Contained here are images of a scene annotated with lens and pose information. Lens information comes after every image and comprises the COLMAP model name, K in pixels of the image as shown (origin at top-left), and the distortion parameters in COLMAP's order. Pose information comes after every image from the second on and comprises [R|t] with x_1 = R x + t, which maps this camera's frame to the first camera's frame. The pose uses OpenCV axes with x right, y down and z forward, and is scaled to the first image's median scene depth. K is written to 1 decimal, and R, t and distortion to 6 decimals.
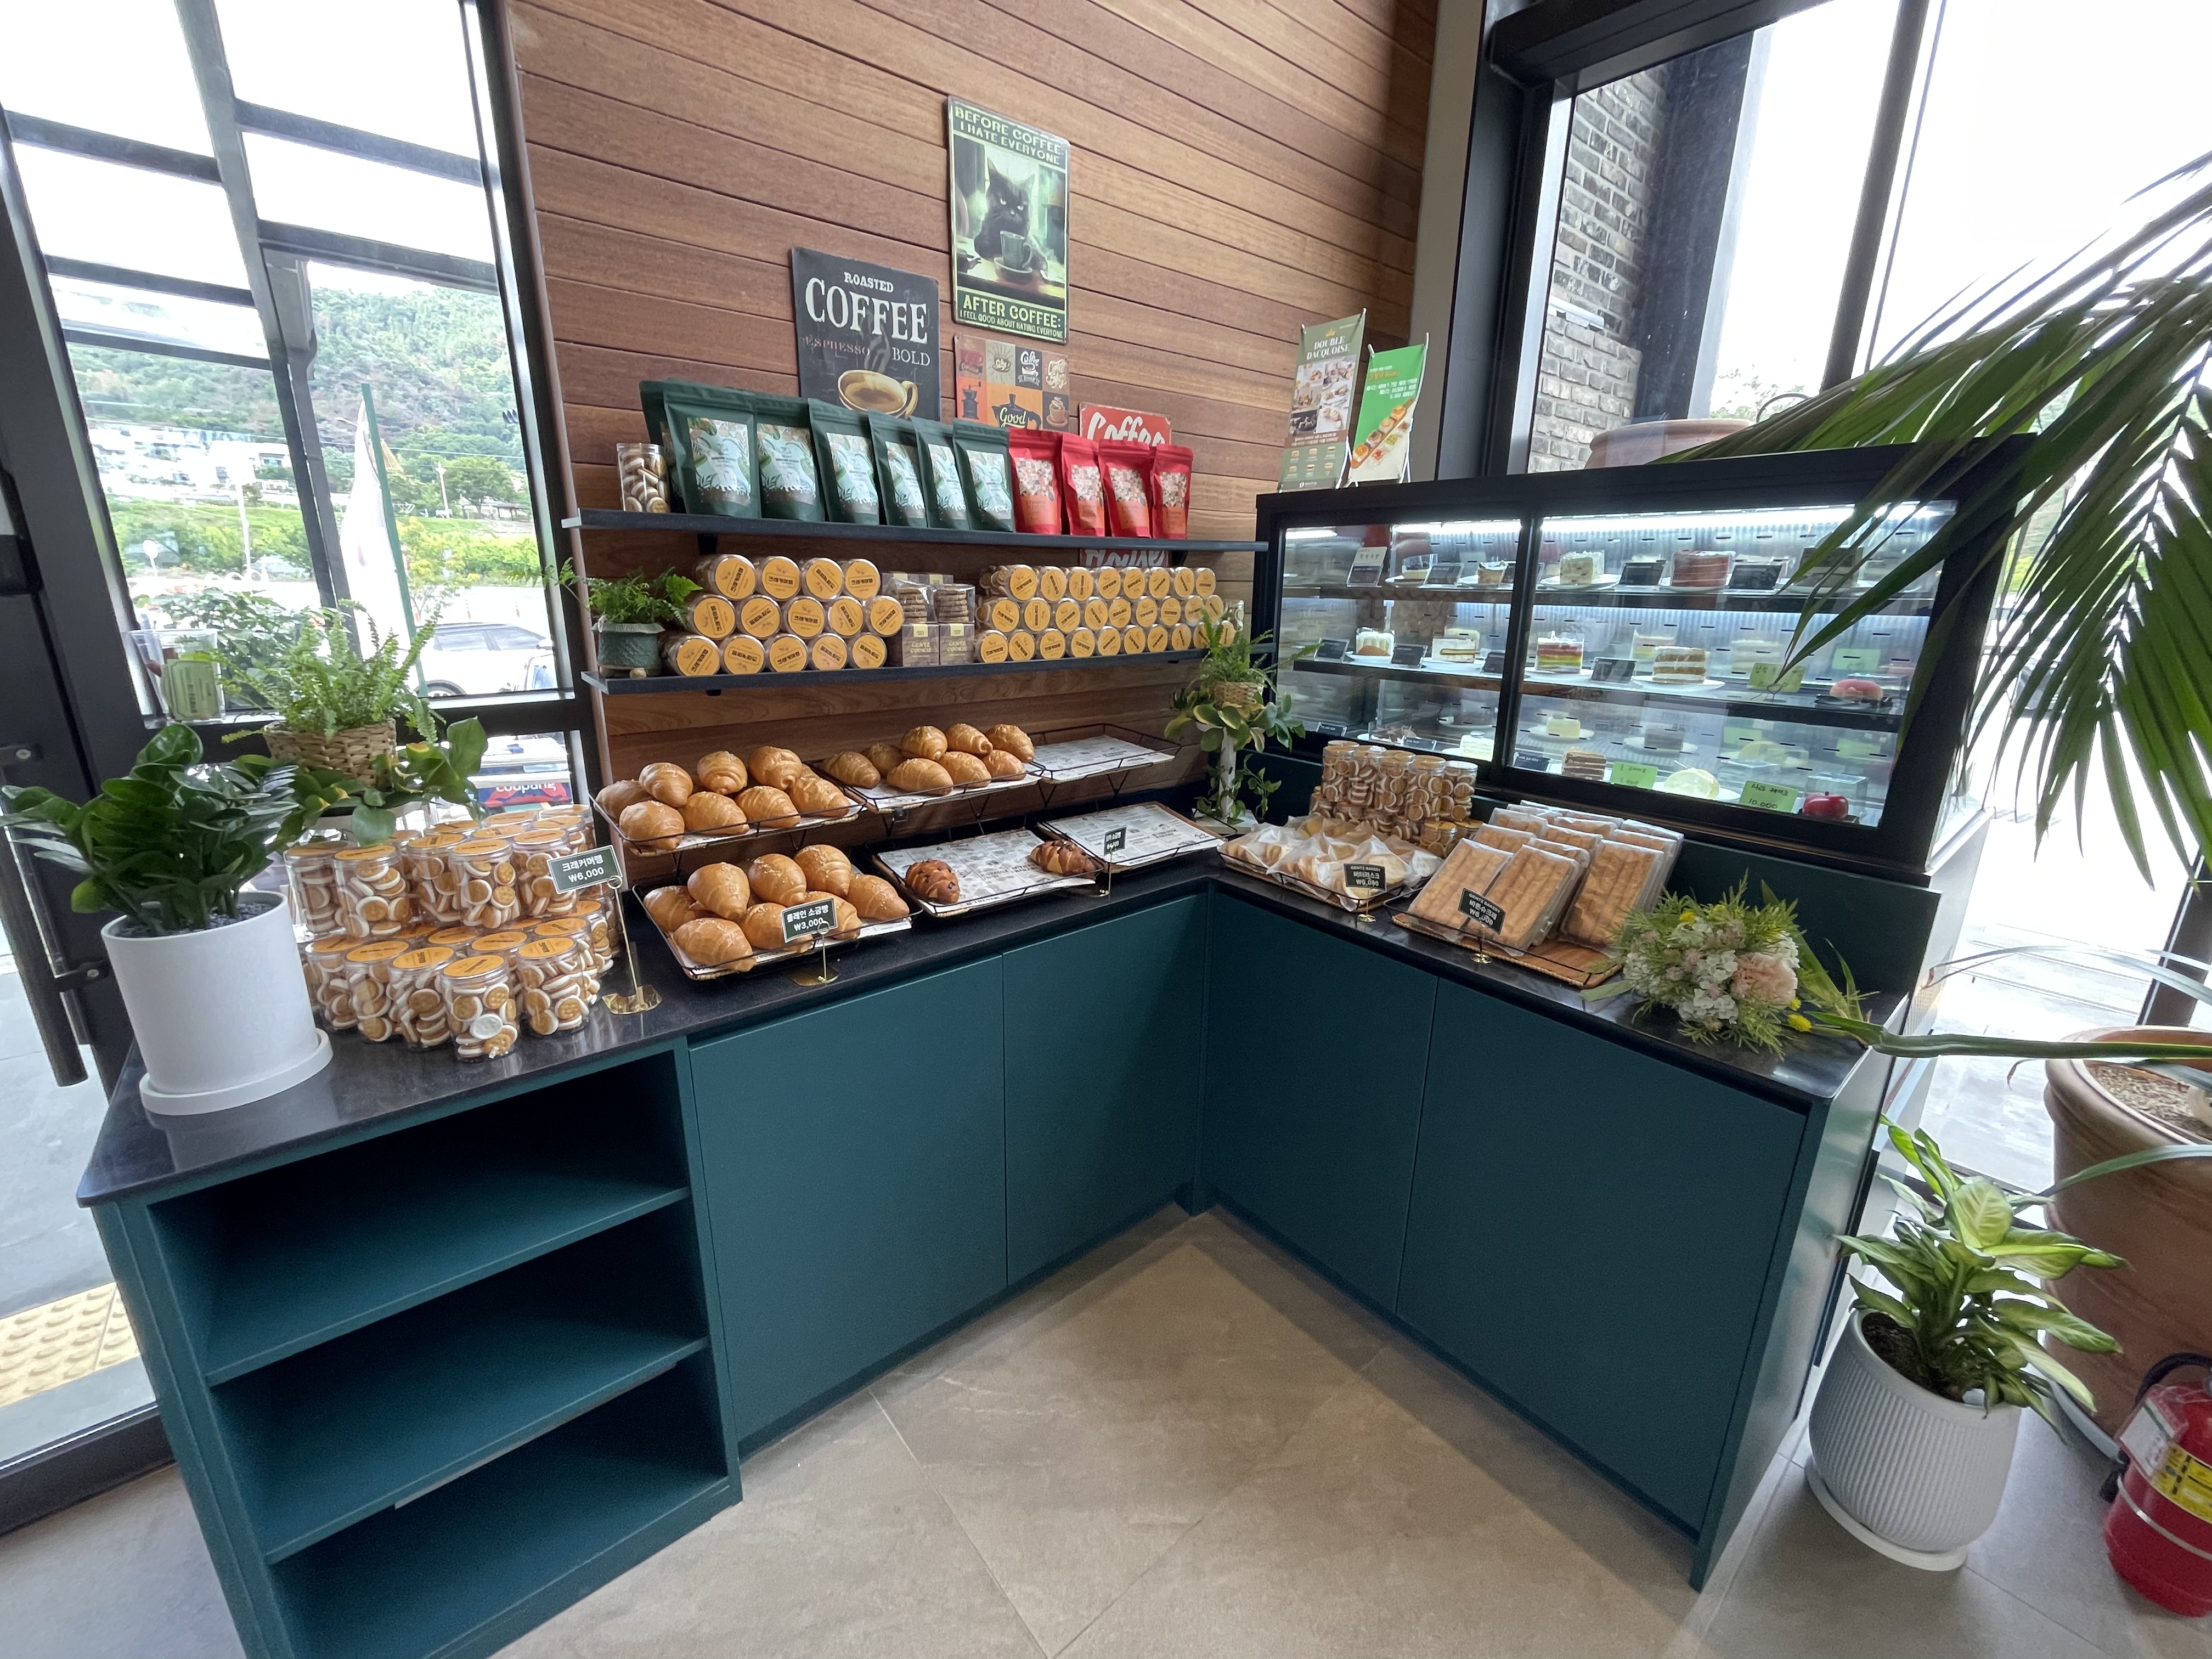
lens RADIAL K [[898.6, 0, 1106.0], [0, 898.6, 829.5], [0, 0, 1]] dist [0.002240, 0.000139]
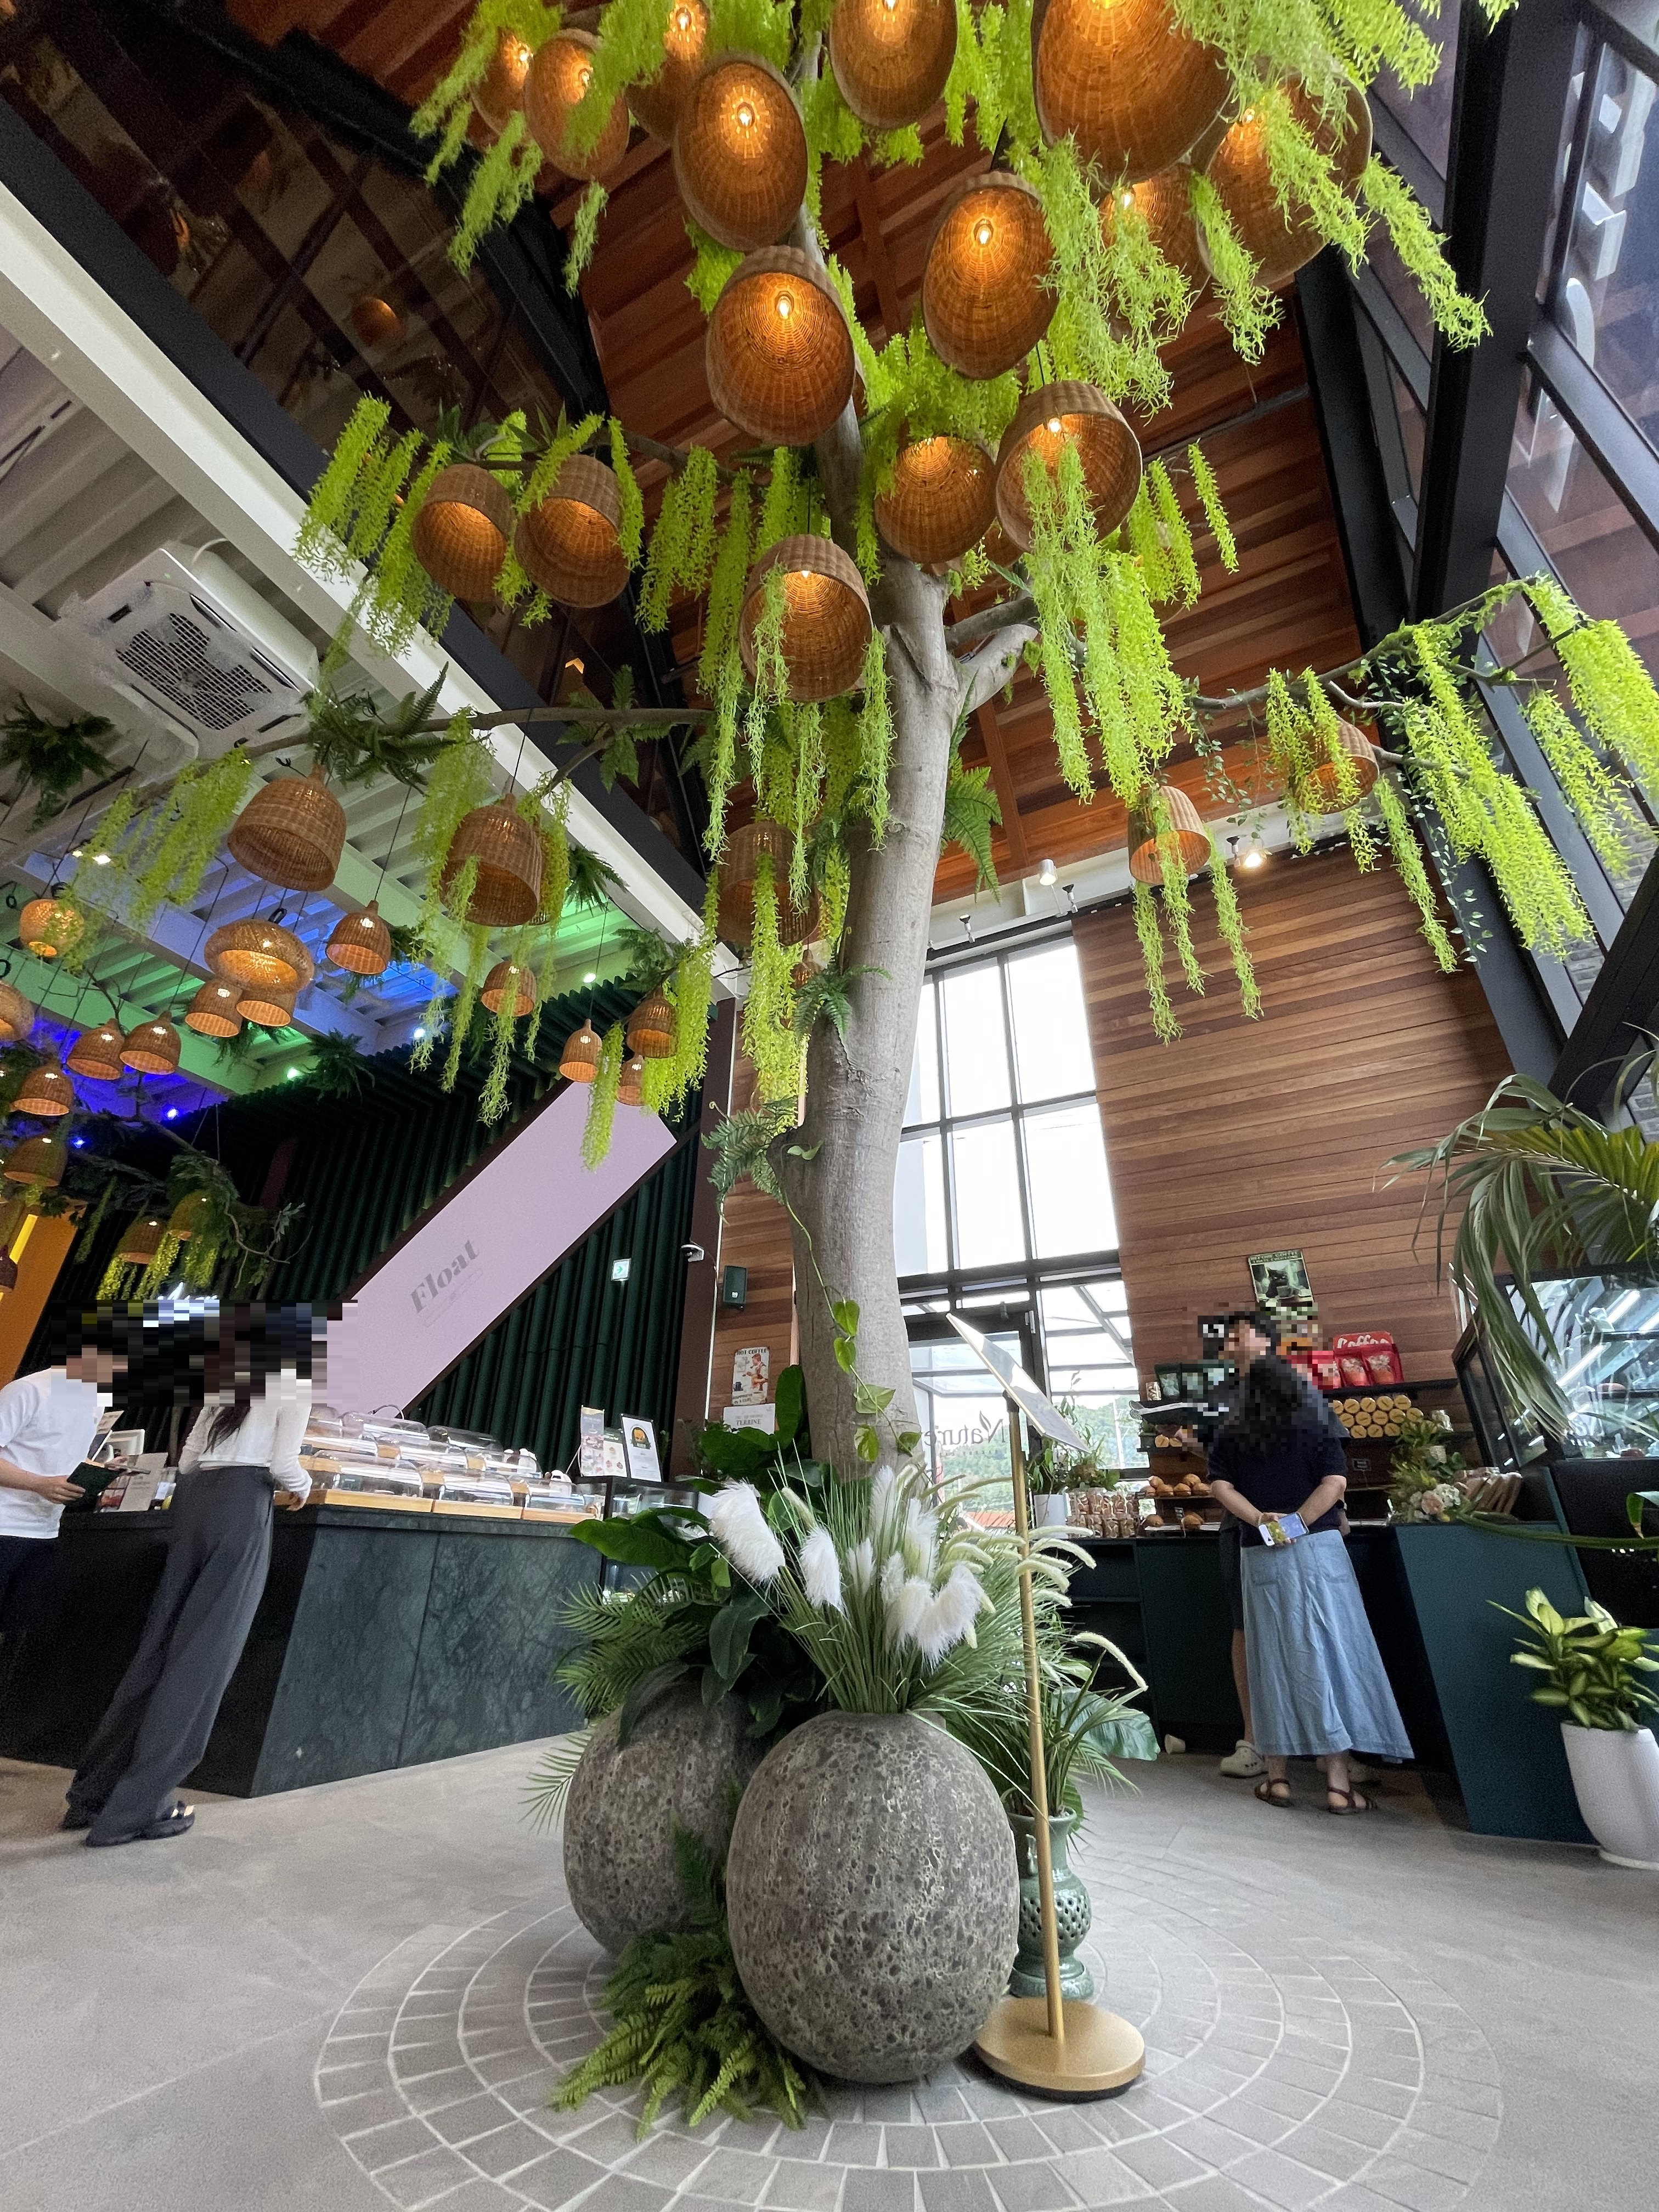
lens RADIAL K [[898.6, 0, 829.5], [0, 898.6, 1106.0], [0, 0, 1]] dist [0.002240, 0.000139]
pose [[0.403050, -0.431282, -0.807184, 1.748582], [-0.246181, 0.798394, -0.549511, 0.726942], [0.881445, 0.420194, 0.215619, -1.012796]]
